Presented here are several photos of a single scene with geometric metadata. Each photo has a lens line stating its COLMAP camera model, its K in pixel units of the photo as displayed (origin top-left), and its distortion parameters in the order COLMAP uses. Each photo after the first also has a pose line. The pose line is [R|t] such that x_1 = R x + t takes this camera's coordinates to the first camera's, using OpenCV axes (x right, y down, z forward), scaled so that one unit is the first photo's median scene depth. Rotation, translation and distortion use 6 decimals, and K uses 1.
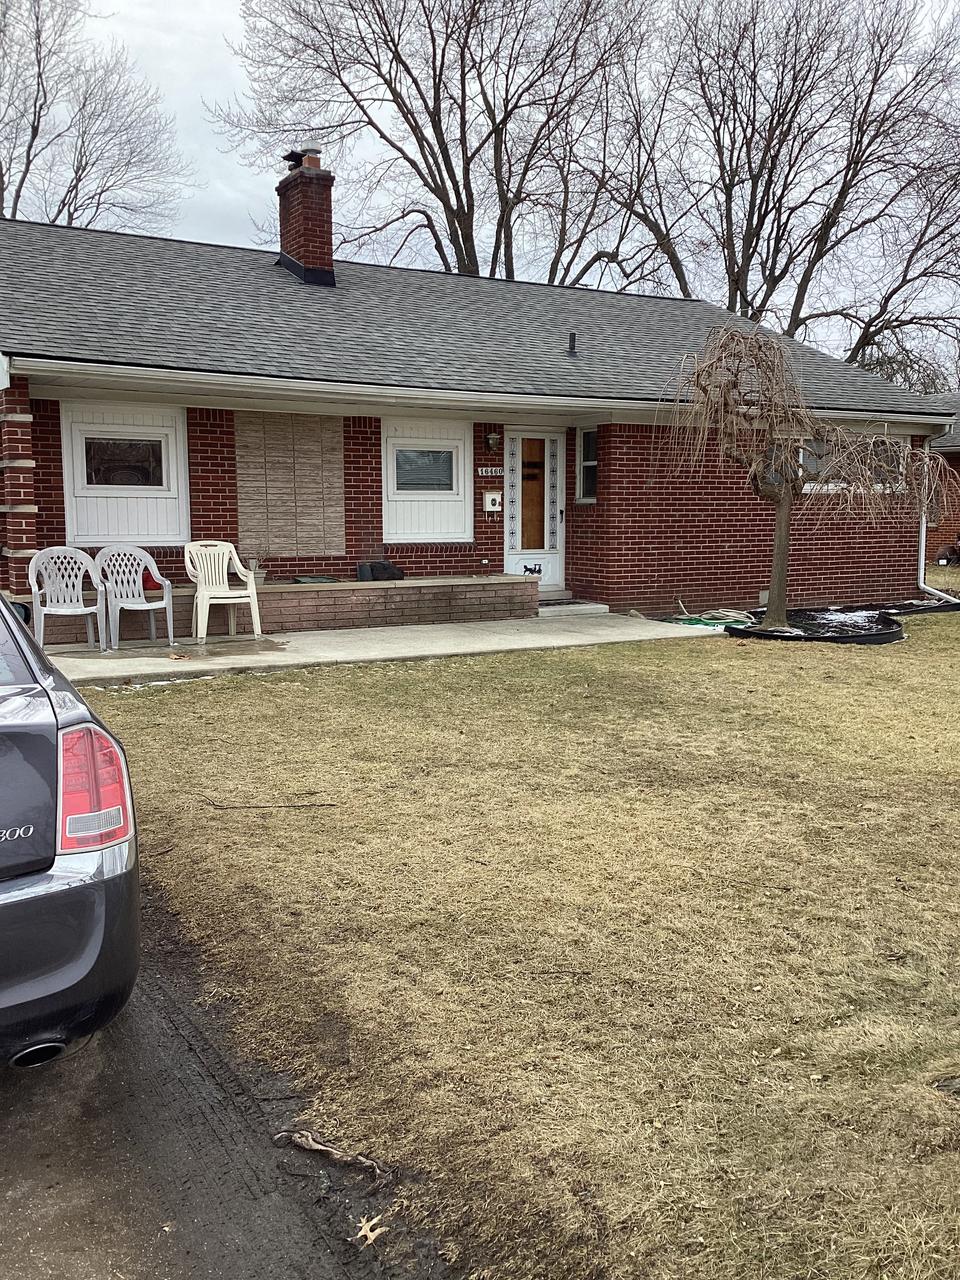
lens RADIAL K [[1167.1, 0, 480.0], [0, 1167.1, 640.0], [0, 0, 1]] dist [0.160977, -0.310553]
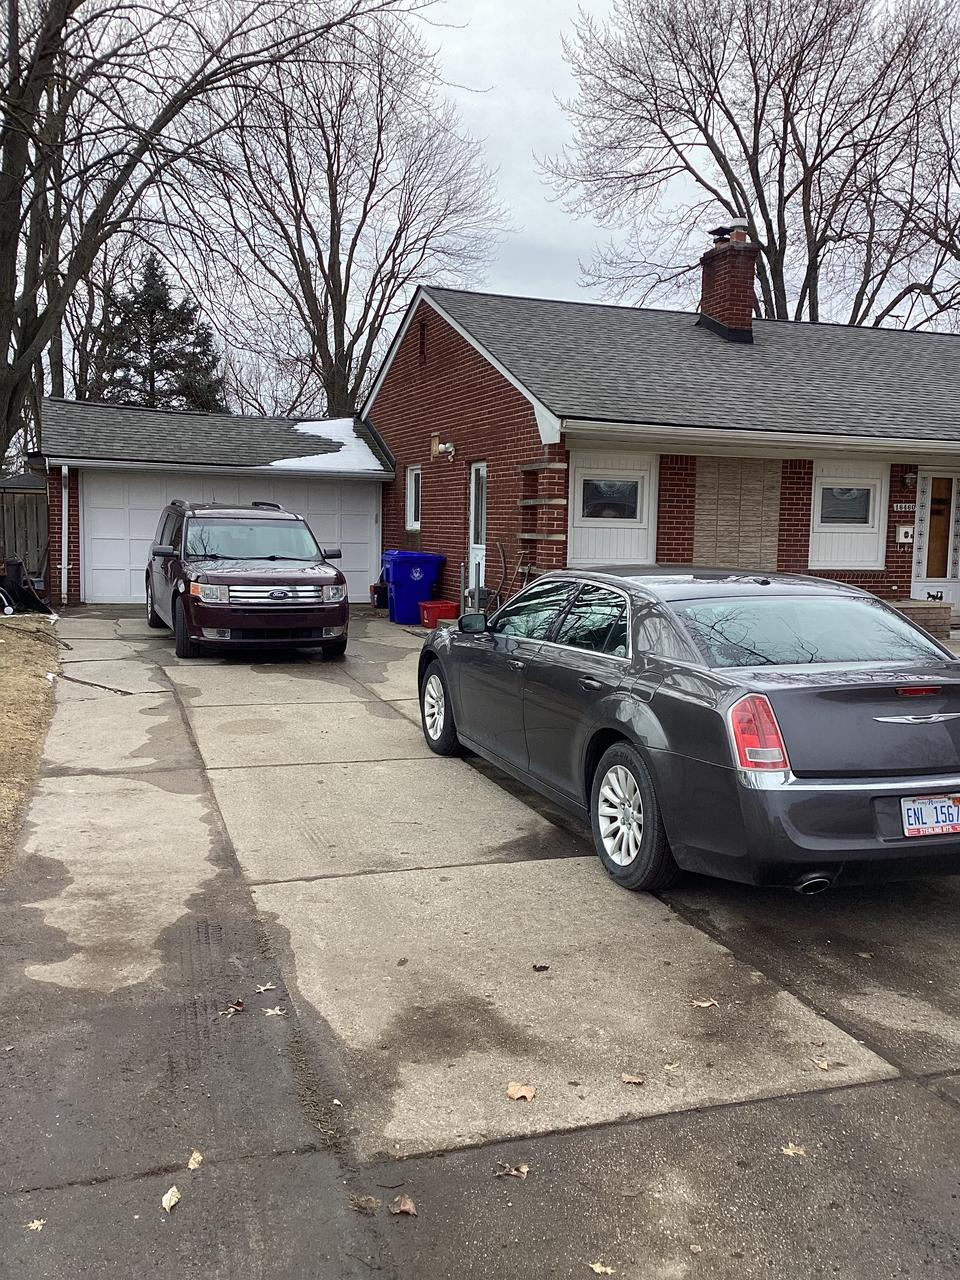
lens RADIAL K [[1167.1, 0, 480.0], [0, 1167.1, 640.0], [0, 0, 1]] dist [0.160977, -0.310553]
pose [[0.981256, 0.040219, -0.188463, -0.168580], [-0.043347, 0.998982, -0.012505, 0.013737], [0.187768, 0.020440, 0.982001, -0.180217]]
